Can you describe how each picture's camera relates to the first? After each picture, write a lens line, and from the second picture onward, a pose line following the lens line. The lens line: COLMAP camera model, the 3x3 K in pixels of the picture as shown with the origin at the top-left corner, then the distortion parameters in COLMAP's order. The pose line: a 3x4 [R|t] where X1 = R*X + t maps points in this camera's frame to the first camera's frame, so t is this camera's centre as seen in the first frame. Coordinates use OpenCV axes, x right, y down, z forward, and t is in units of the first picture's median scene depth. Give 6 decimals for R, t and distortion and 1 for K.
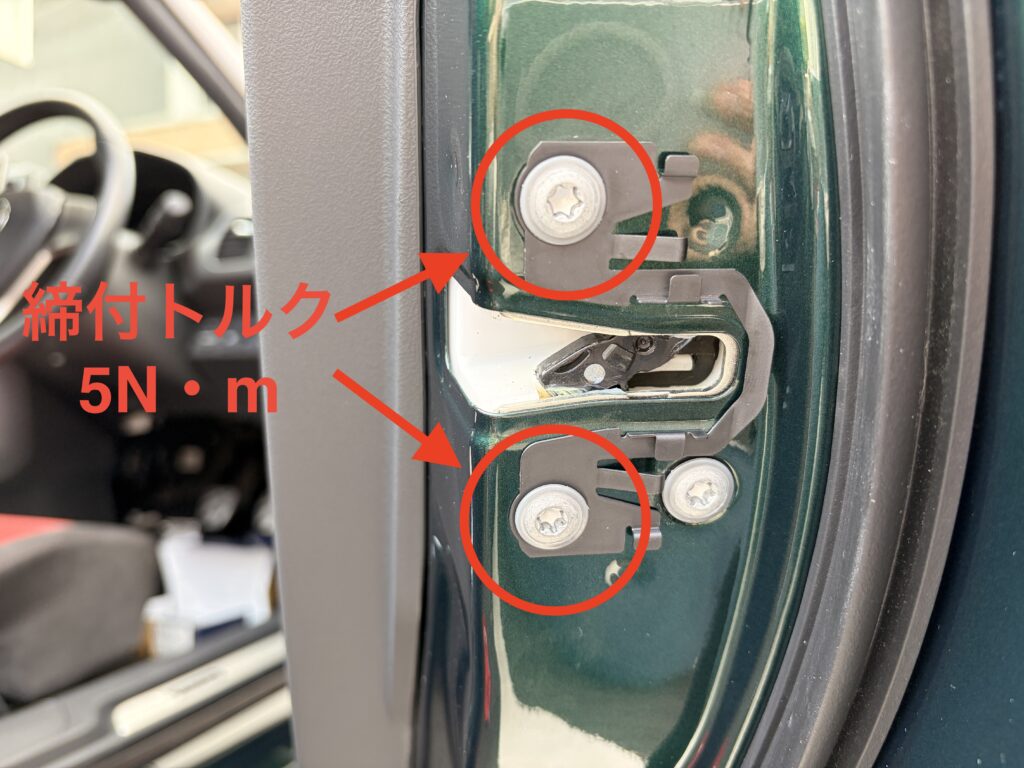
lens RADIAL K [[821.5, 0, 512.0], [0, 821.5, 384.0], [0, 0, 1]] dist [-0.013738, -0.009621]
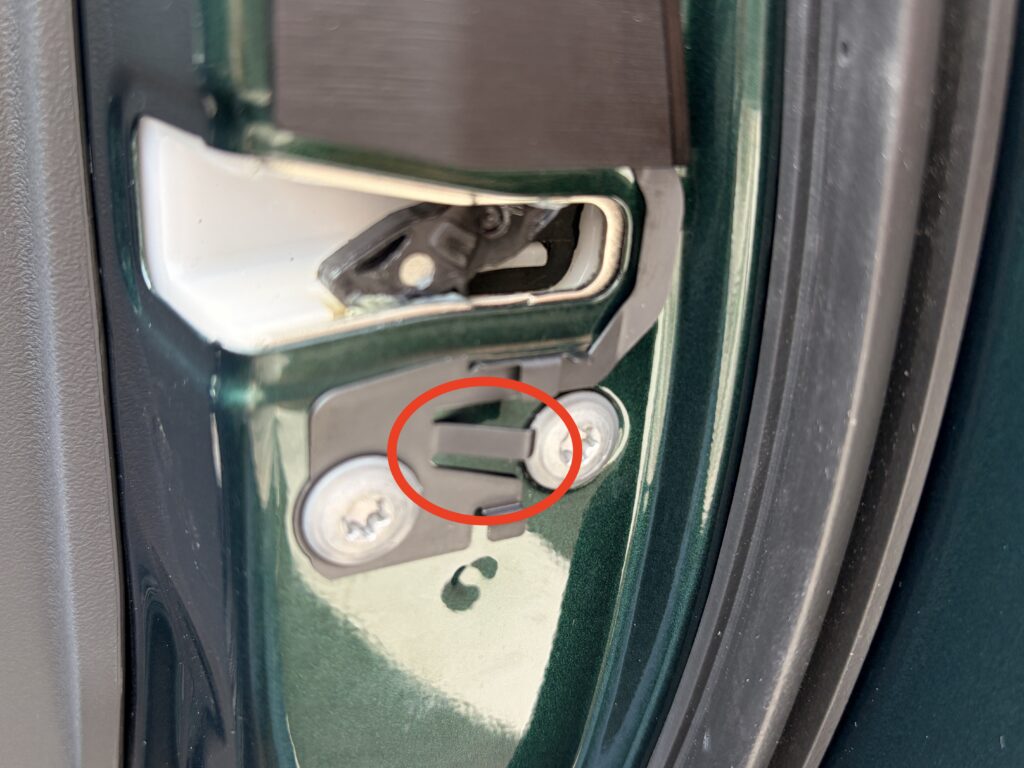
lens RADIAL K [[919.1, 0, 512.0], [0, 919.1, 384.0], [0, 0, 1]] dist [-0.000338, -0.077055]
pose [[0.931535, -0.092233, 0.351760, -0.082170], [0.077557, 0.995435, 0.055622, 0.037918], [-0.355285, -0.024533, 0.934436, 0.321983]]
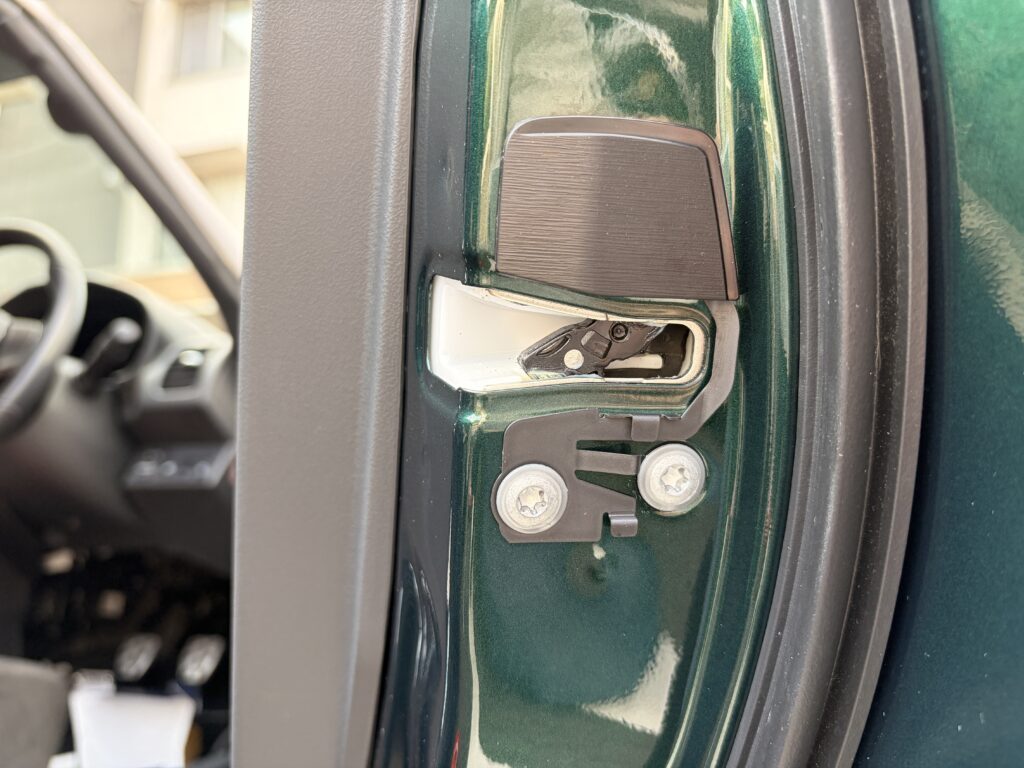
lens RADIAL K [[821.5, 0, 512.0], [0, 821.5, 384.0], [0, 0, 1]] dist [-0.013738, -0.009621]
pose [[0.997132, 0.024432, 0.071627, -0.053232], [-0.010023, 0.980749, -0.195016, 0.222517], [-0.075013, 0.193738, 0.978181, -0.024671]]
